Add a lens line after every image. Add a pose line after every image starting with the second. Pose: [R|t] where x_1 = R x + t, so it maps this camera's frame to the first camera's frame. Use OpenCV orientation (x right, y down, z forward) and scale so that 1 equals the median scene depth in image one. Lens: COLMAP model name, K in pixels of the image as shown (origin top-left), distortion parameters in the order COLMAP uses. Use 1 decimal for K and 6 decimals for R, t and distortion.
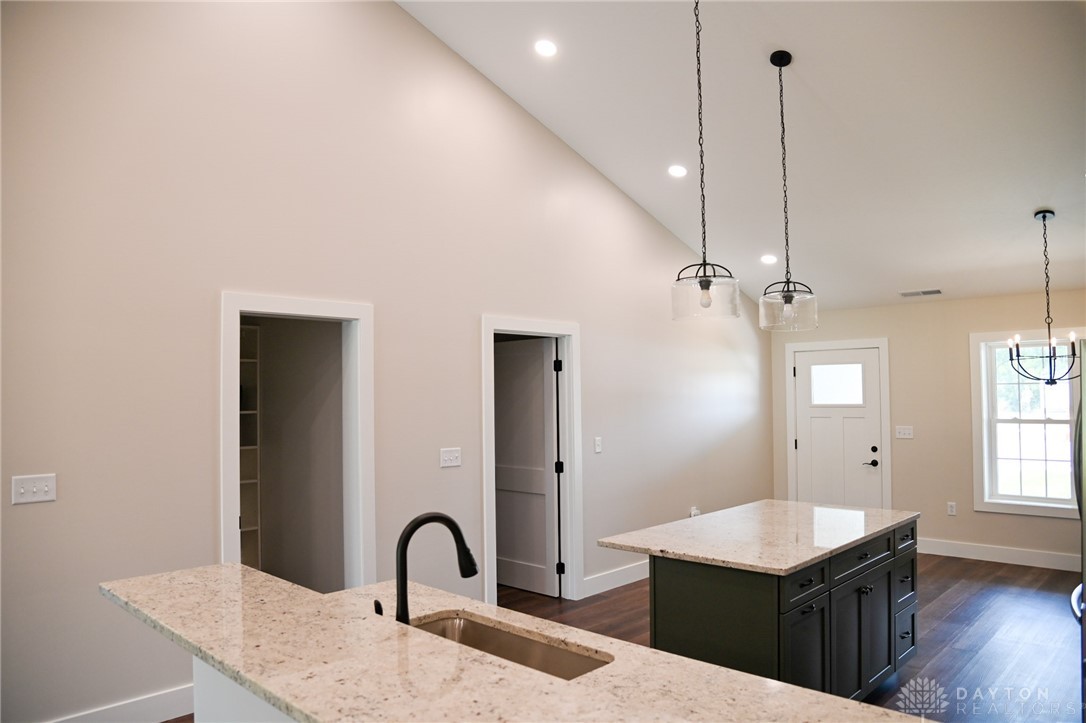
lens RADIAL K [[749.3, 0, 544.1], [0, 749.3, 362.5], [0, 0, 1]] dist [-0.087029, 0.024343]
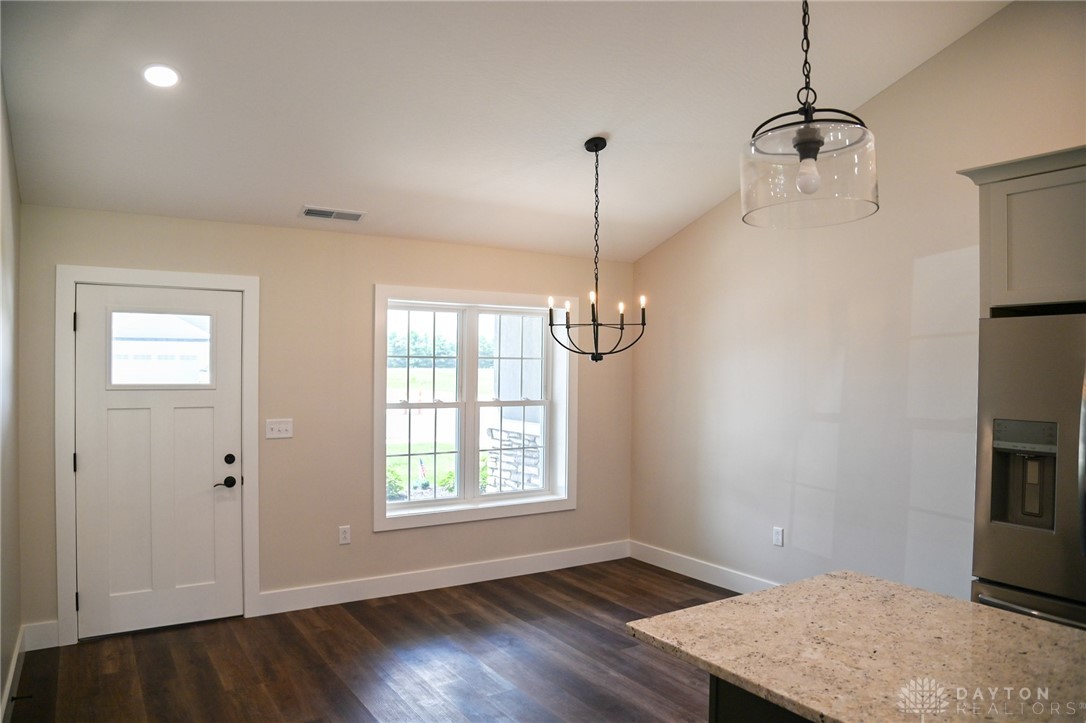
lens RADIAL K [[749.3, 0, 544.6], [0, 749.3, 366.7], [0, 0, 1]] dist [-0.087029, 0.024343]
pose [[0.260394, 0.008673, 0.965463, -0.069871], [-0.052416, 0.998612, 0.005166, 0.026361], [-0.964079, -0.051951, 0.260487, 0.615674]]
